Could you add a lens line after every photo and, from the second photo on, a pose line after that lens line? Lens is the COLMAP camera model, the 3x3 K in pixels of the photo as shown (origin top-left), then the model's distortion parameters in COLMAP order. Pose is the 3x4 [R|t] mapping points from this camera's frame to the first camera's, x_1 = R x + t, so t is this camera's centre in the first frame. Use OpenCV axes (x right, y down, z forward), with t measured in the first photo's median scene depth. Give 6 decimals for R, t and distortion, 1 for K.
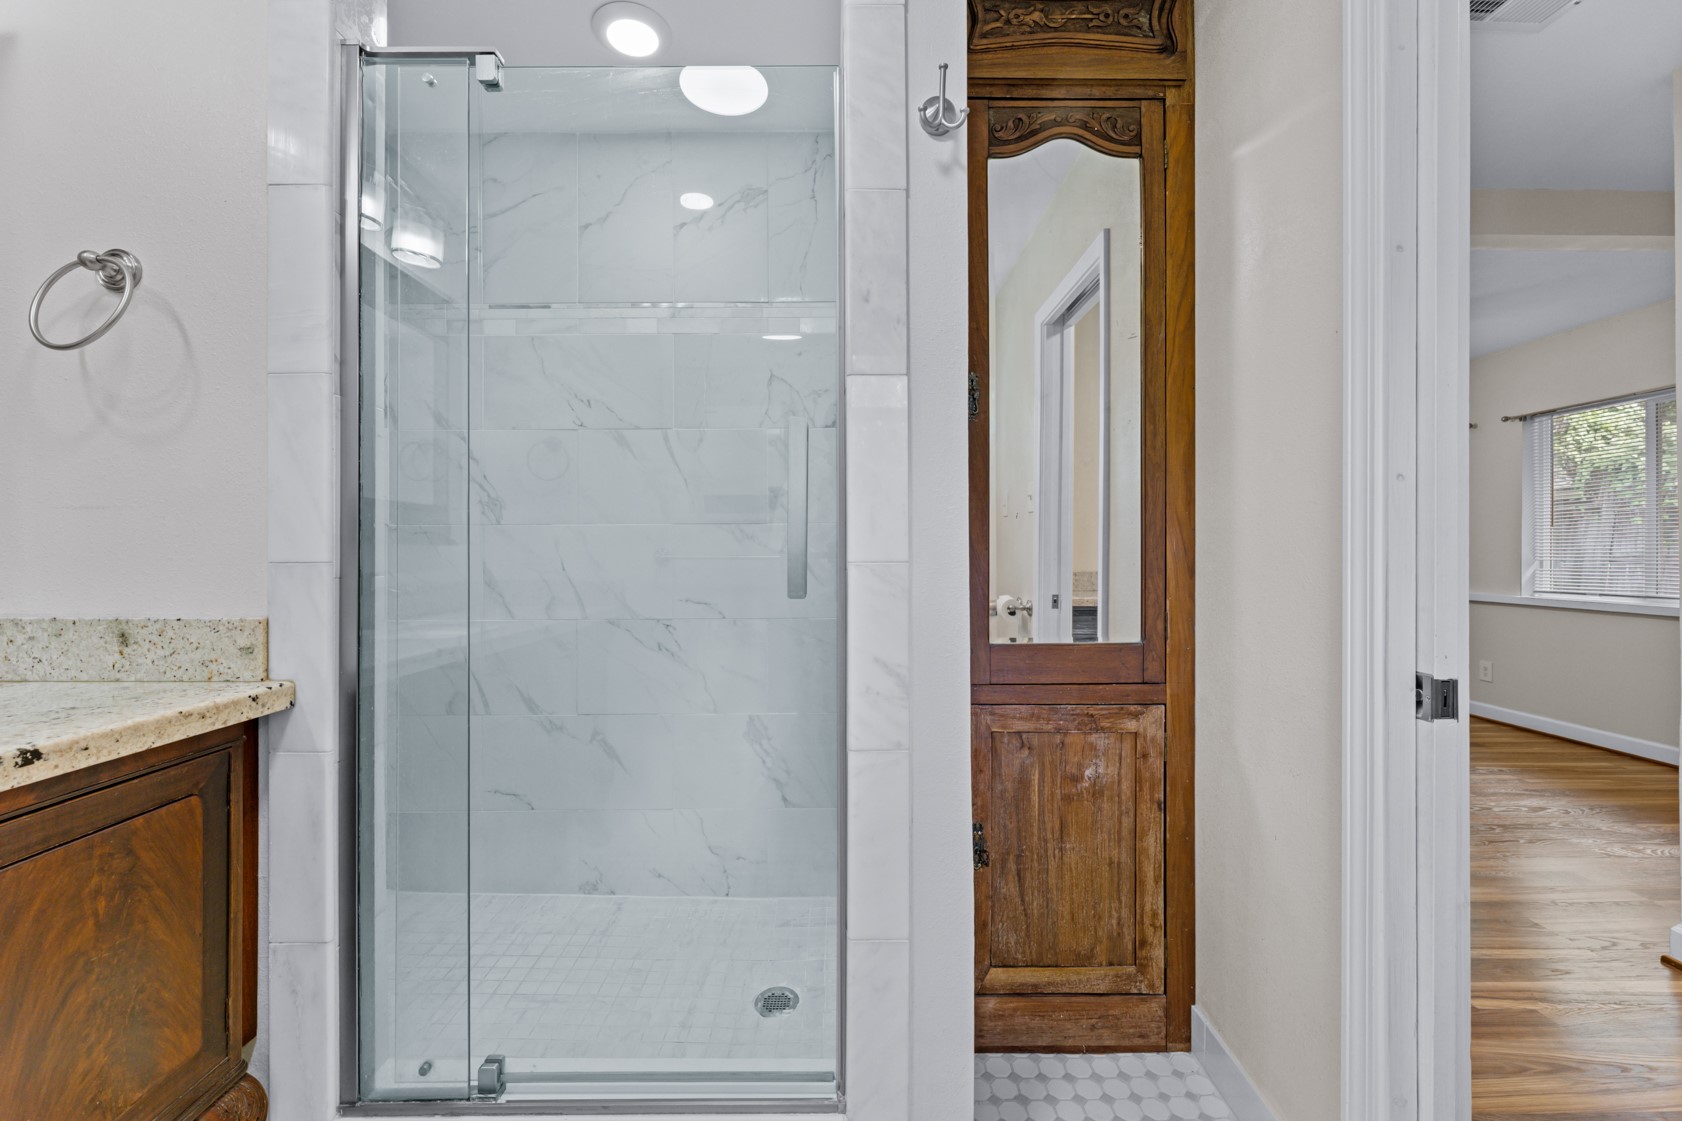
lens RADIAL K [[677.3, 0, 826.8], [0, 677.3, 548.6], [0, 0, 1]] dist [-0.000642, 0.000002]
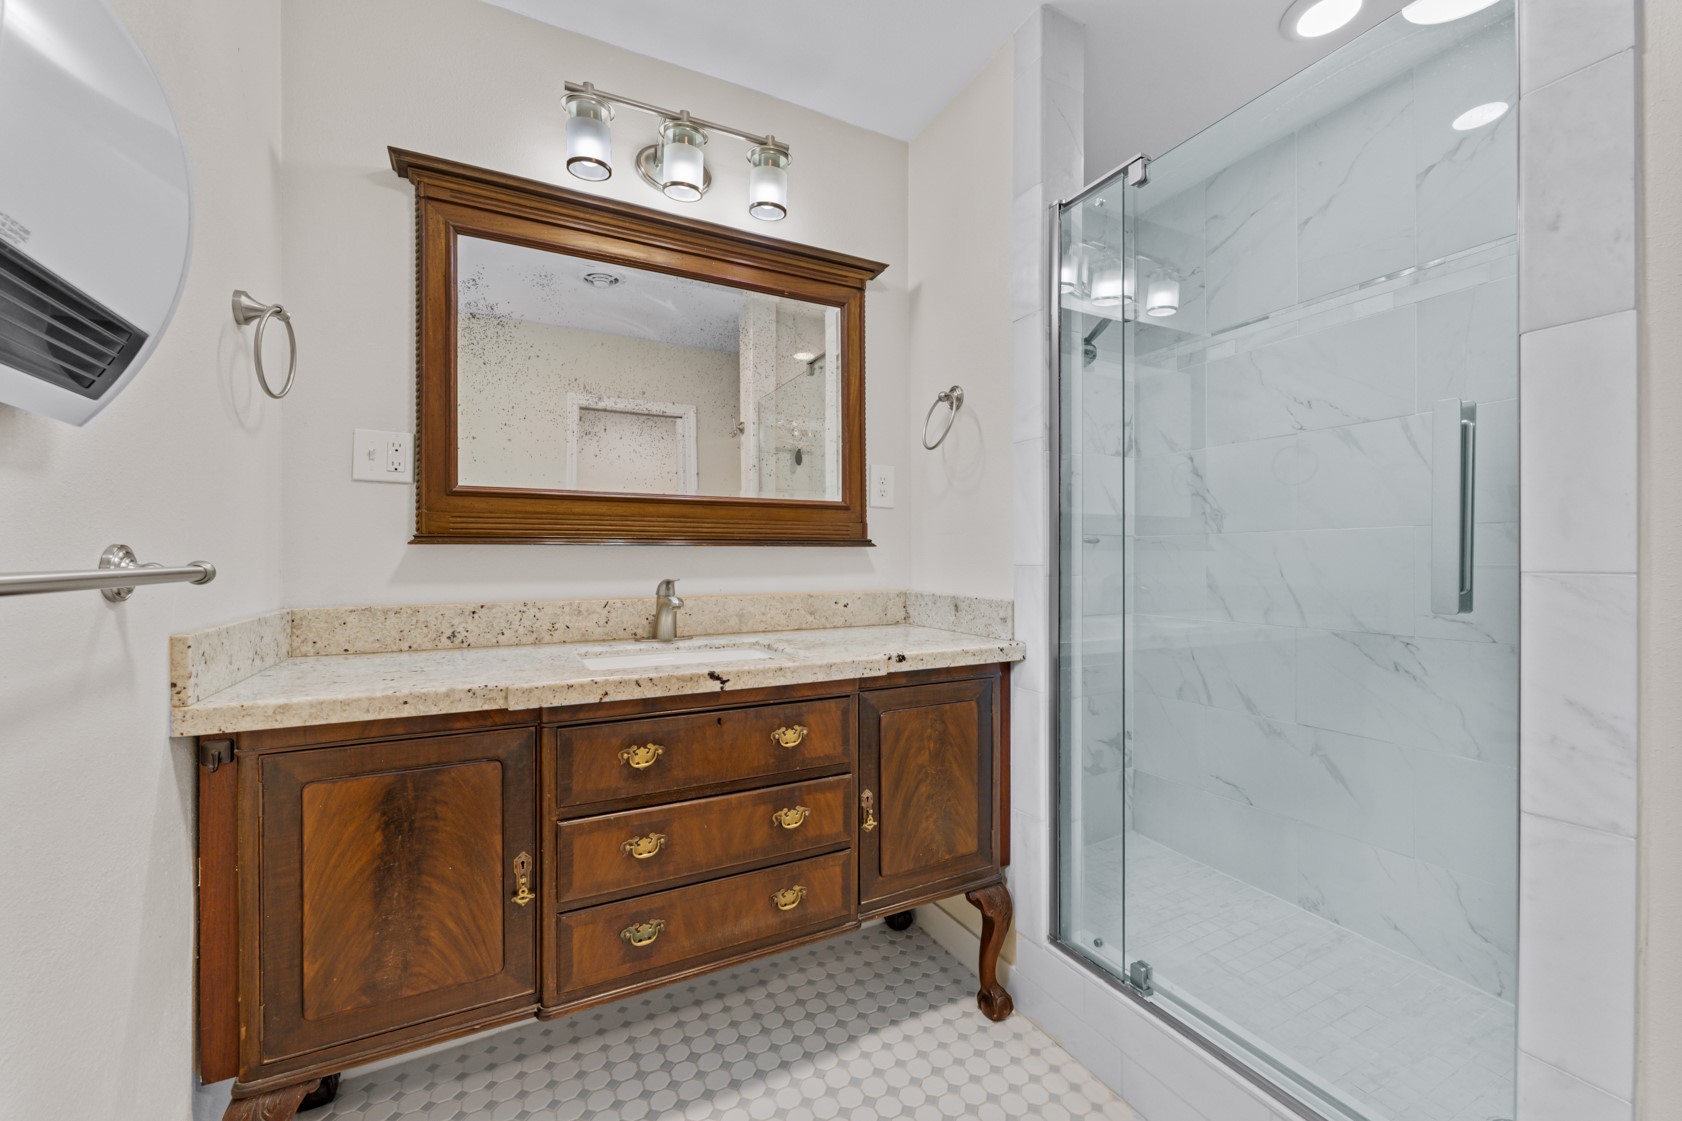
lens RADIAL K [[677.3, 0, 845.4], [0, 677.3, 561.3], [0, 0, 1]] dist [-0.000642, 0.000002]
pose [[0.457391, 0.005541, -0.889248, 0.376375], [0.003773, 0.999959, 0.008171, -0.002456], [0.889258, -0.007093, 0.457352, -0.057826]]
